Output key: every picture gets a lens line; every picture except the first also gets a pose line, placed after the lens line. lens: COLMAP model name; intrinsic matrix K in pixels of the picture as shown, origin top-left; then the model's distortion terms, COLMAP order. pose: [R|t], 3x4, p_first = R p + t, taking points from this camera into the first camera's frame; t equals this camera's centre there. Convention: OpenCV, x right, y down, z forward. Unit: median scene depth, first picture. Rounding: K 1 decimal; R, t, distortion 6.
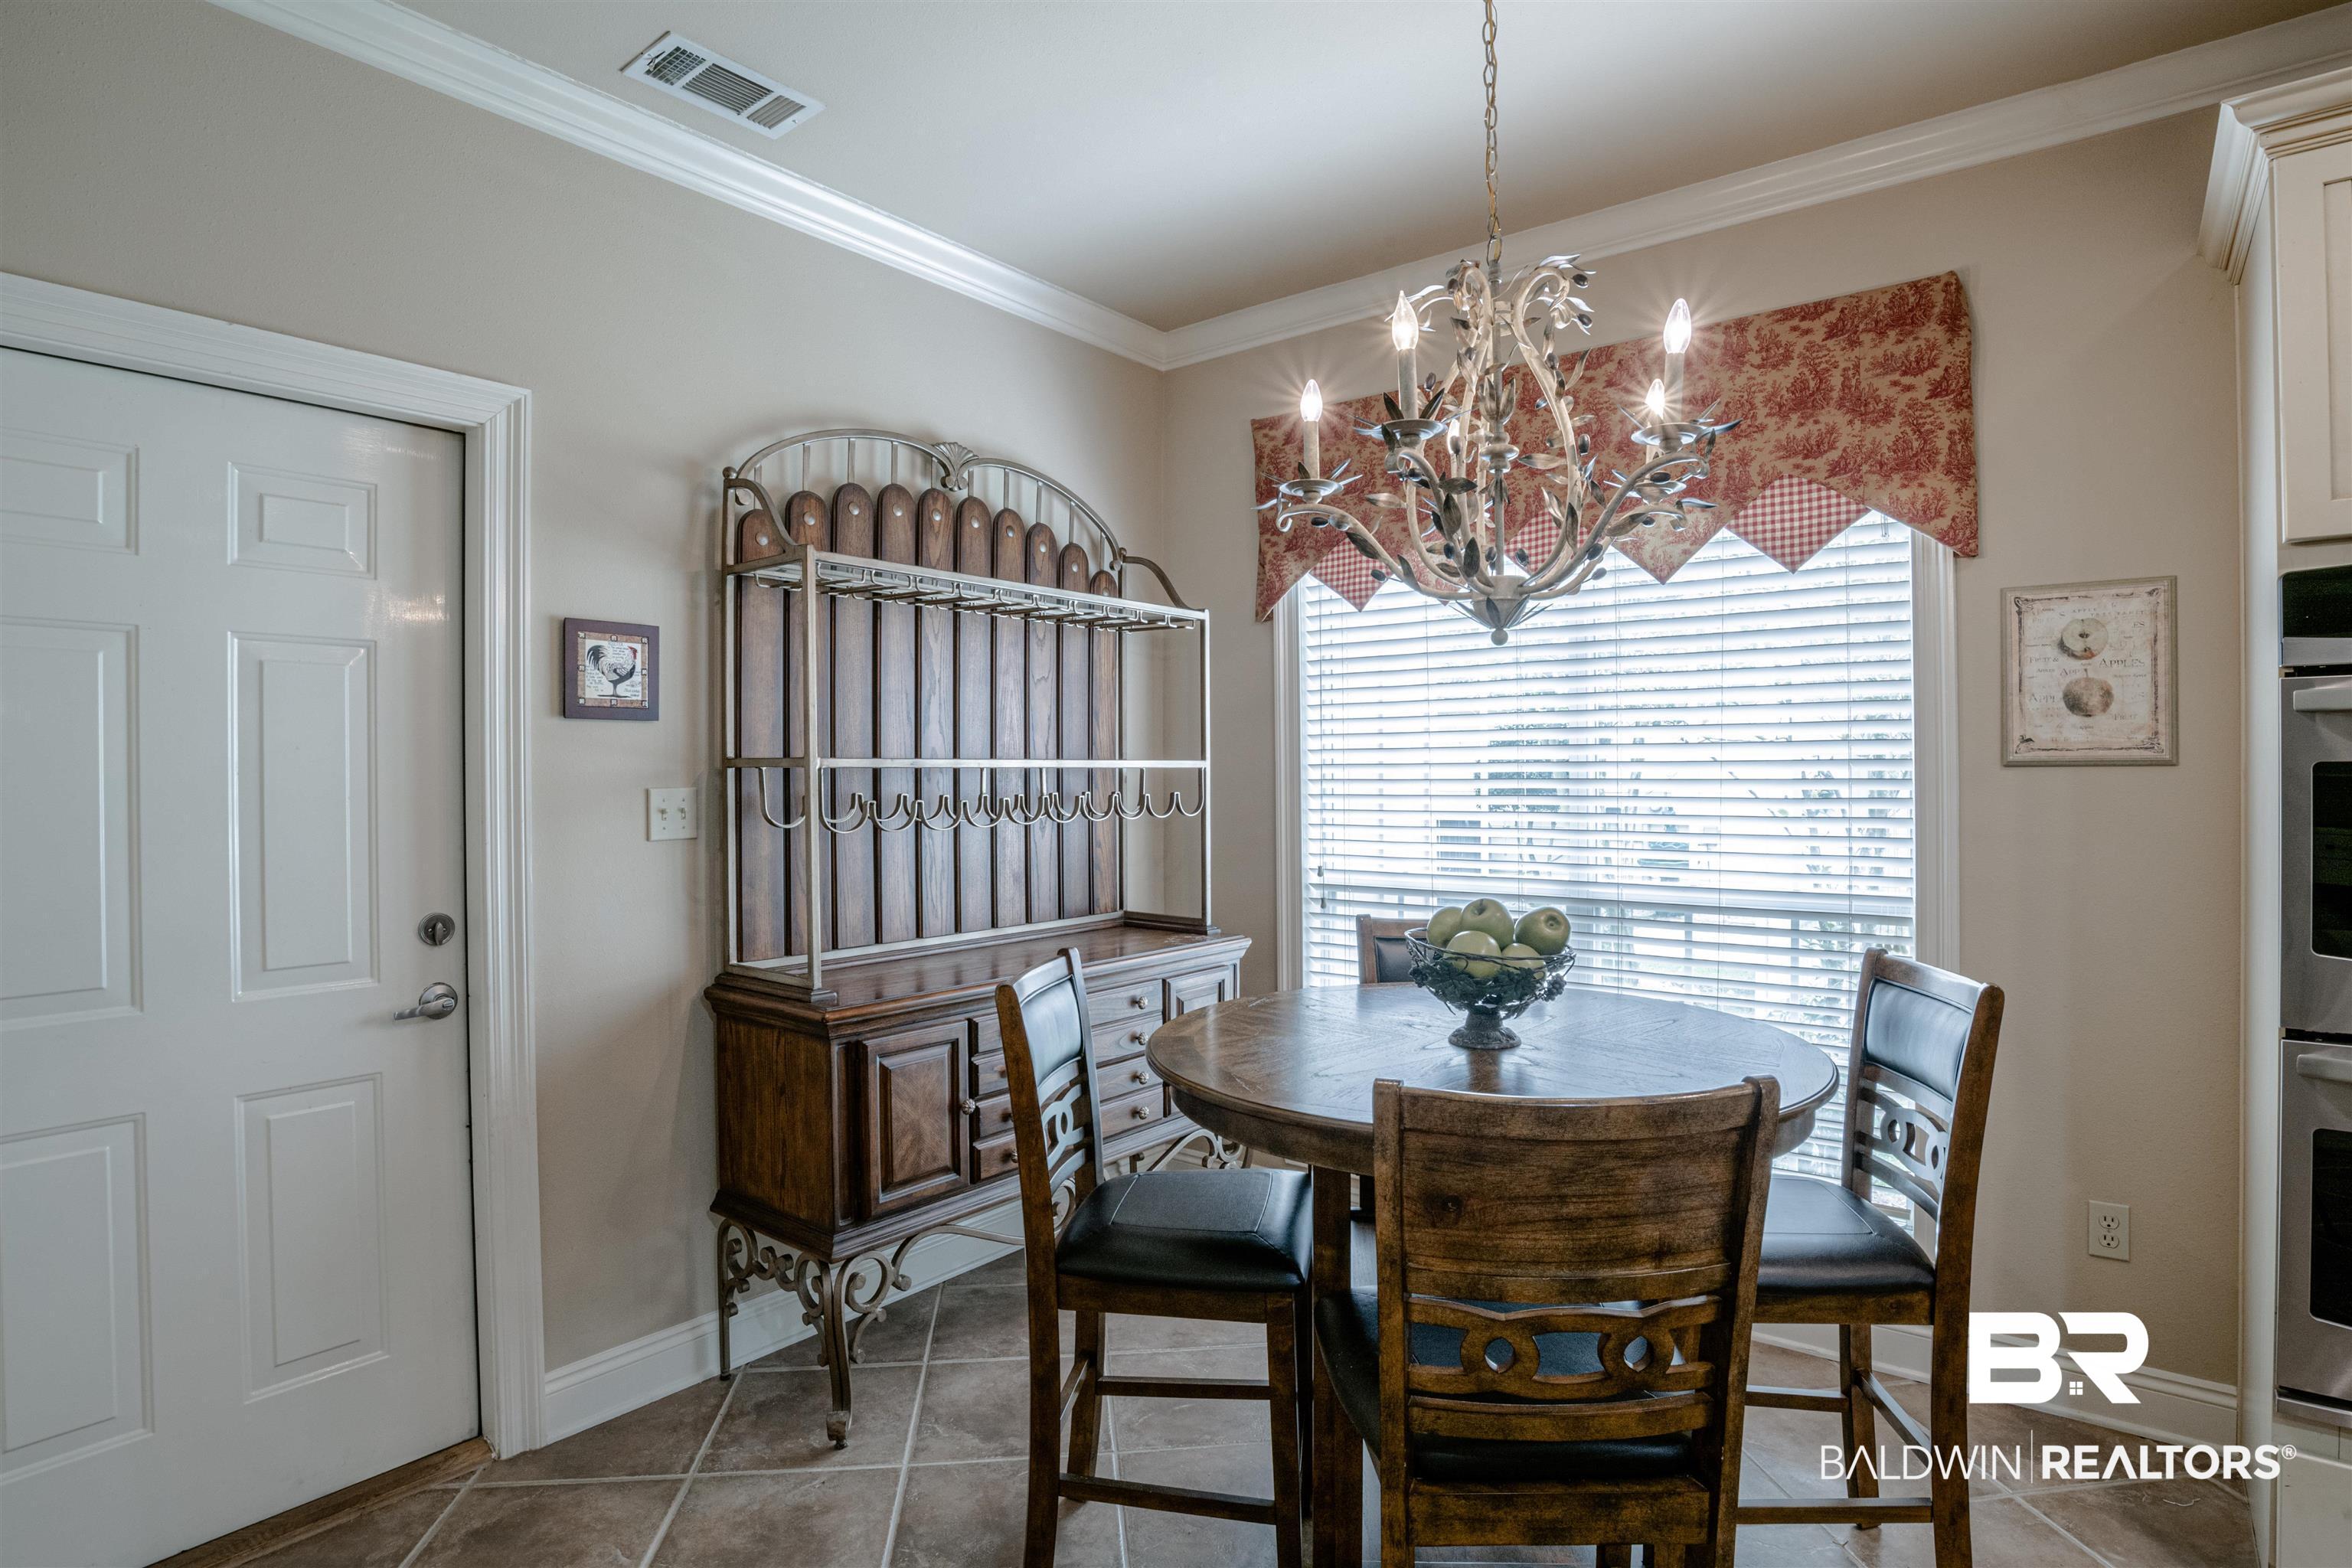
lens RADIAL K [[1202.0, 0, 1200.8], [0, 1202.0, 772.0], [0, 0, 1]] dist [-0.054139, 0.013865]
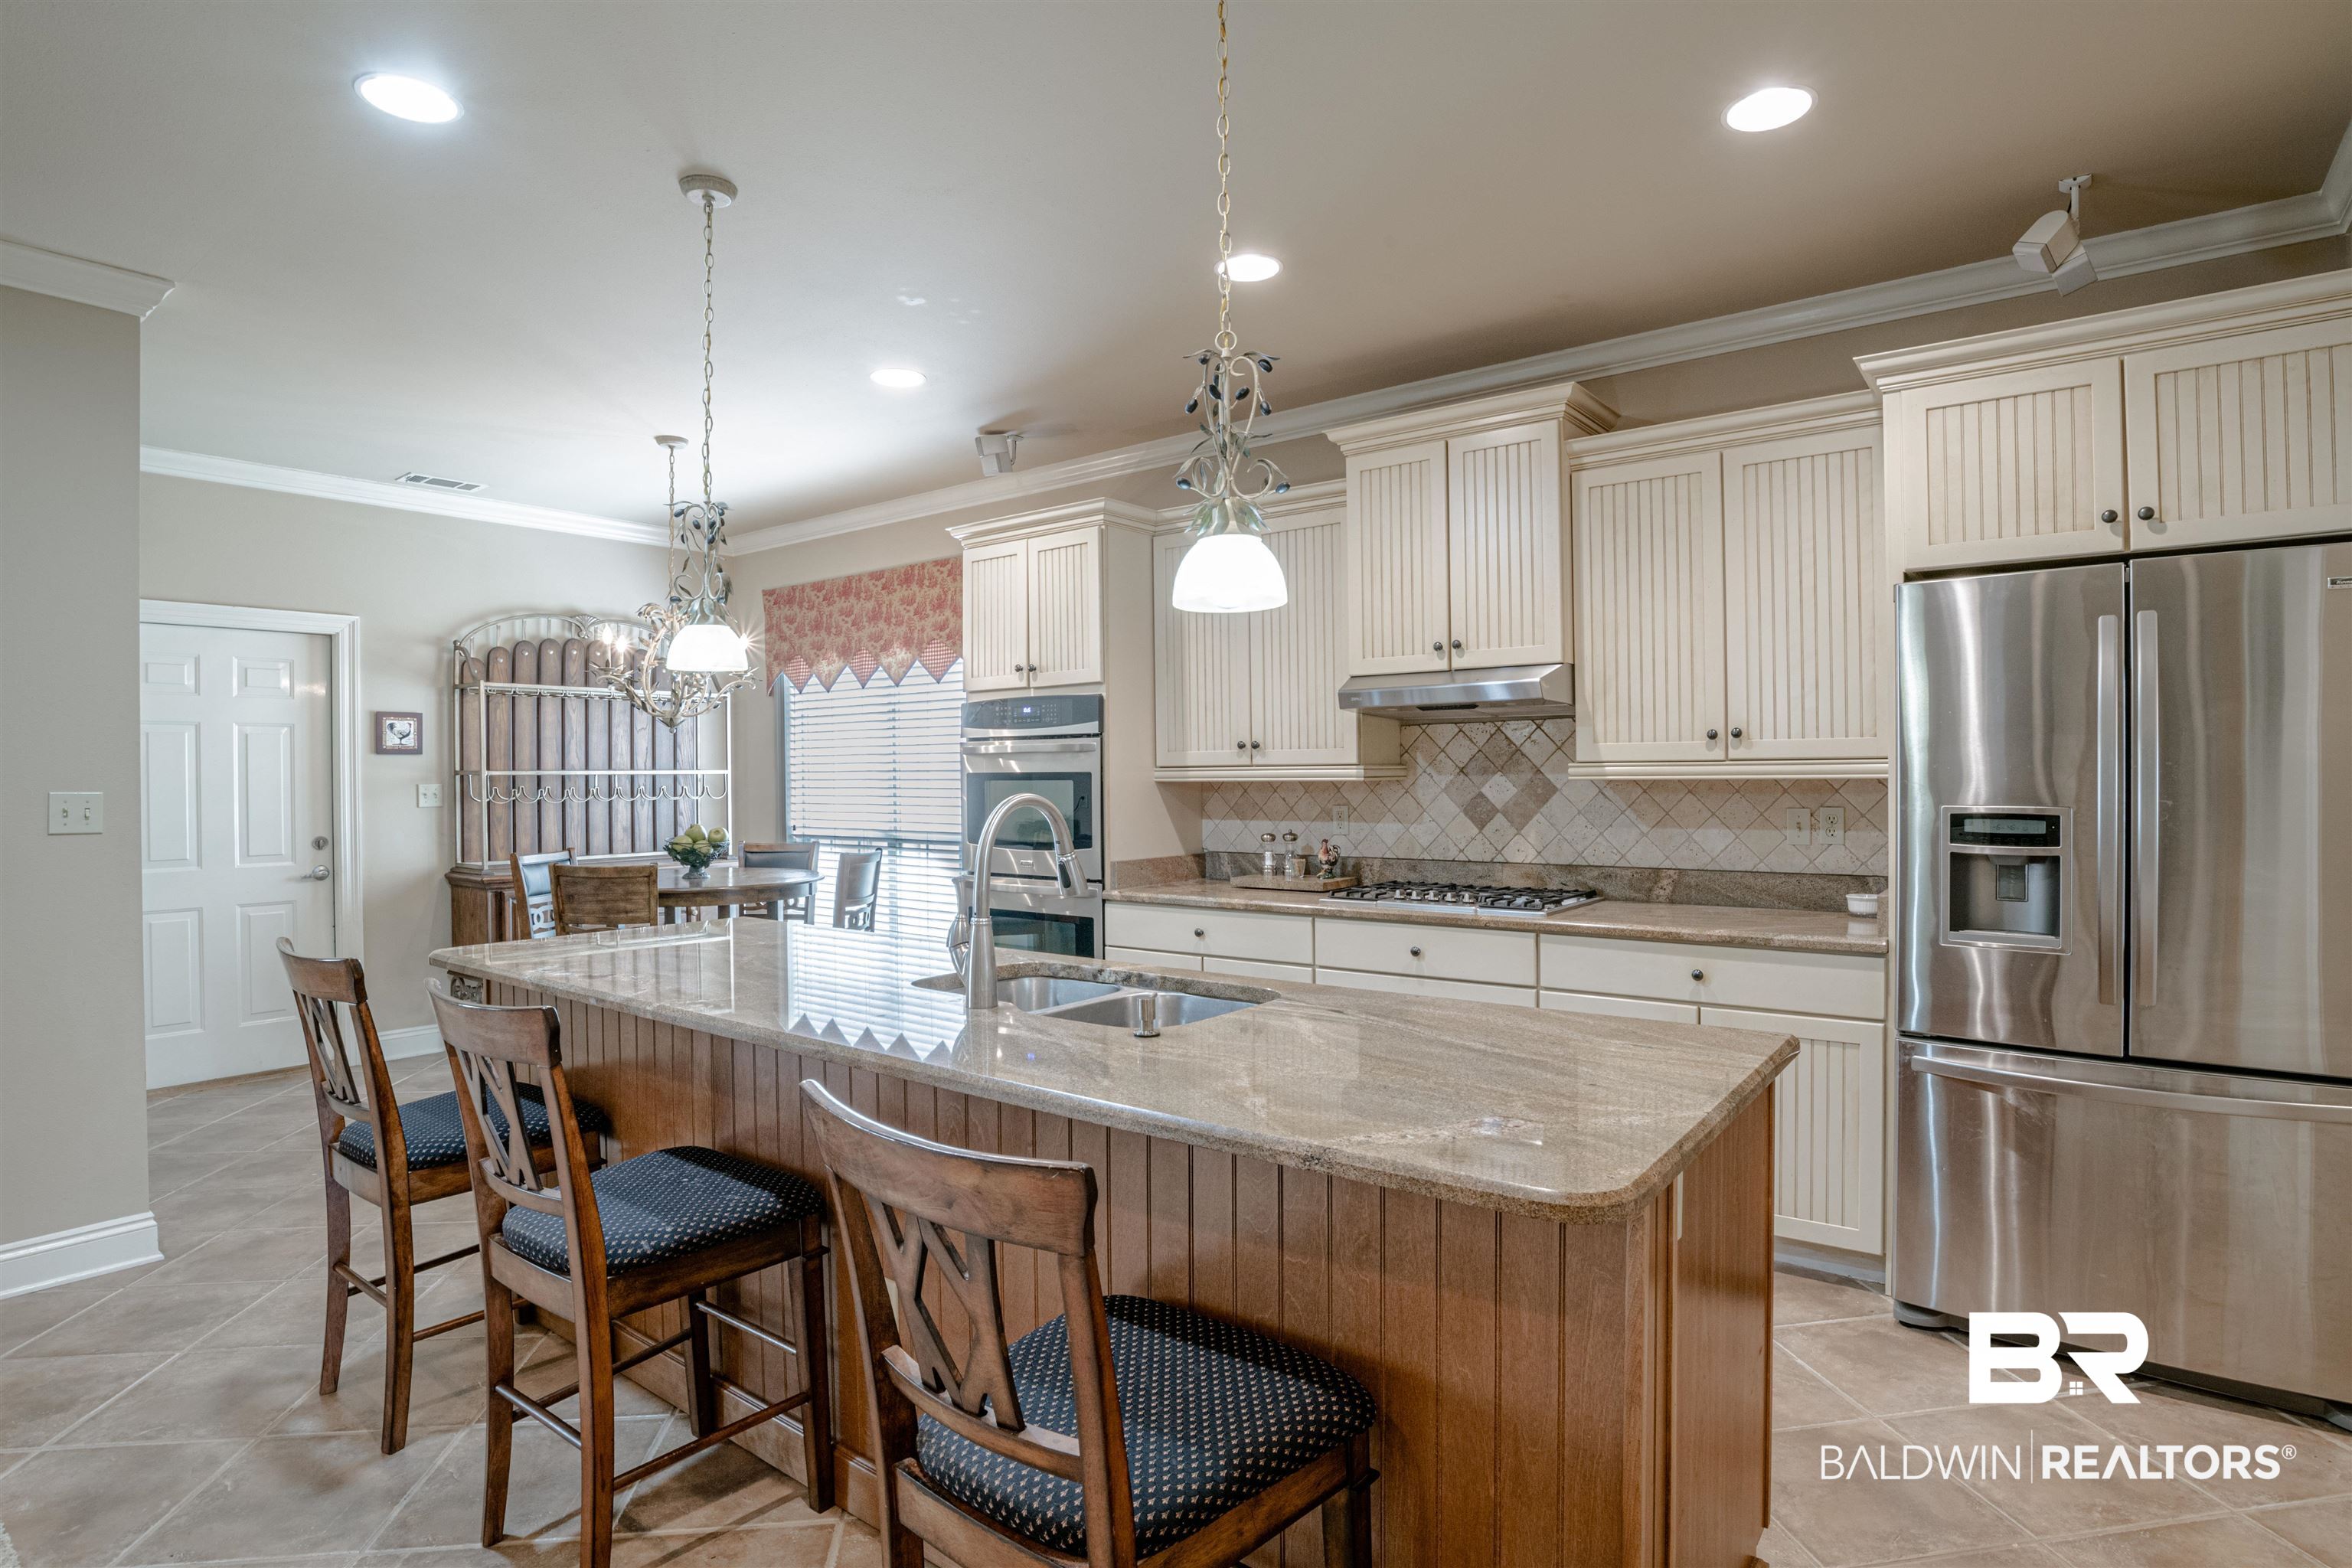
lens RADIAL K [[1202.0, 0, 1189.6], [0, 1202.0, 769.4], [0, 0, 1]] dist [-0.054139, 0.013865]
pose [[0.999966, -0.002432, 0.007832, 1.010781], [0.002440, 0.999996, -0.001061, -0.008725], [-0.007829, 0.001080, 0.999969, -1.282127]]
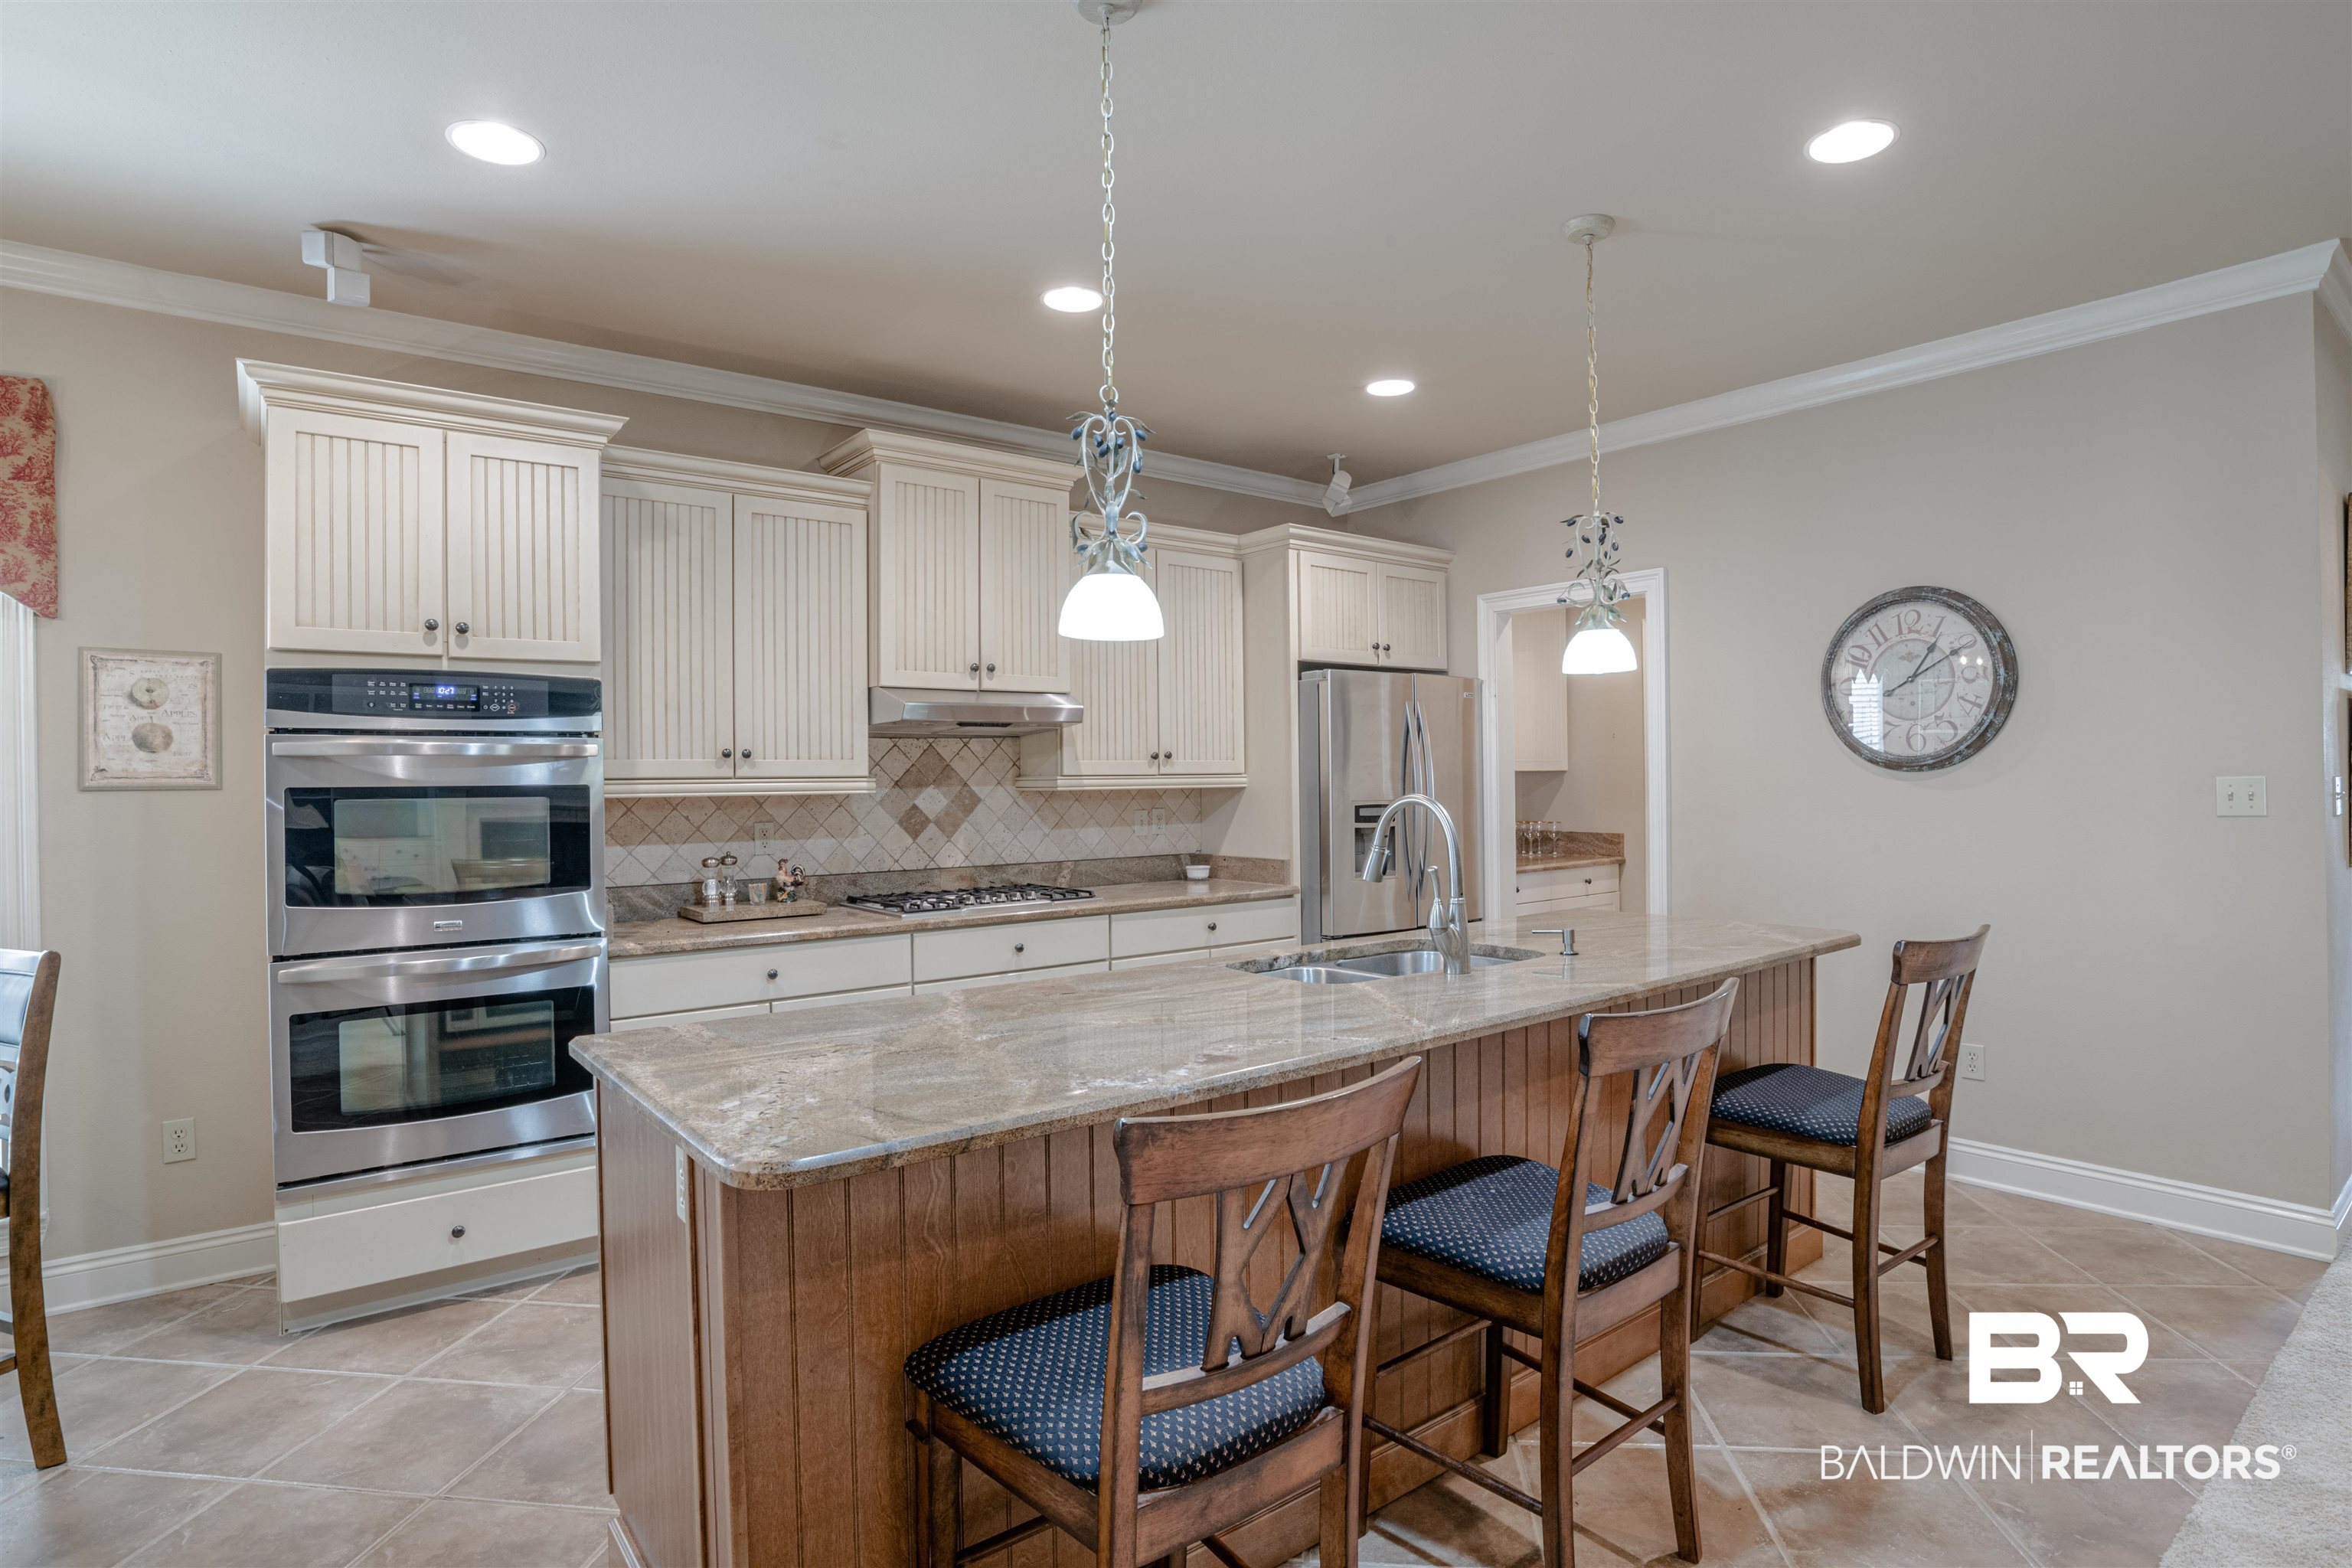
lens RADIAL K [[1202.0, 0, 1193.4], [0, 1202.0, 782.2], [0, 0, 1]] dist [-0.054139, 0.013865]
pose [[0.240078, 0.000734, 0.970753, -0.215474], [0.007270, 0.999970, -0.002554, -0.002388], [-0.970726, 0.007670, 0.240066, -0.426656]]
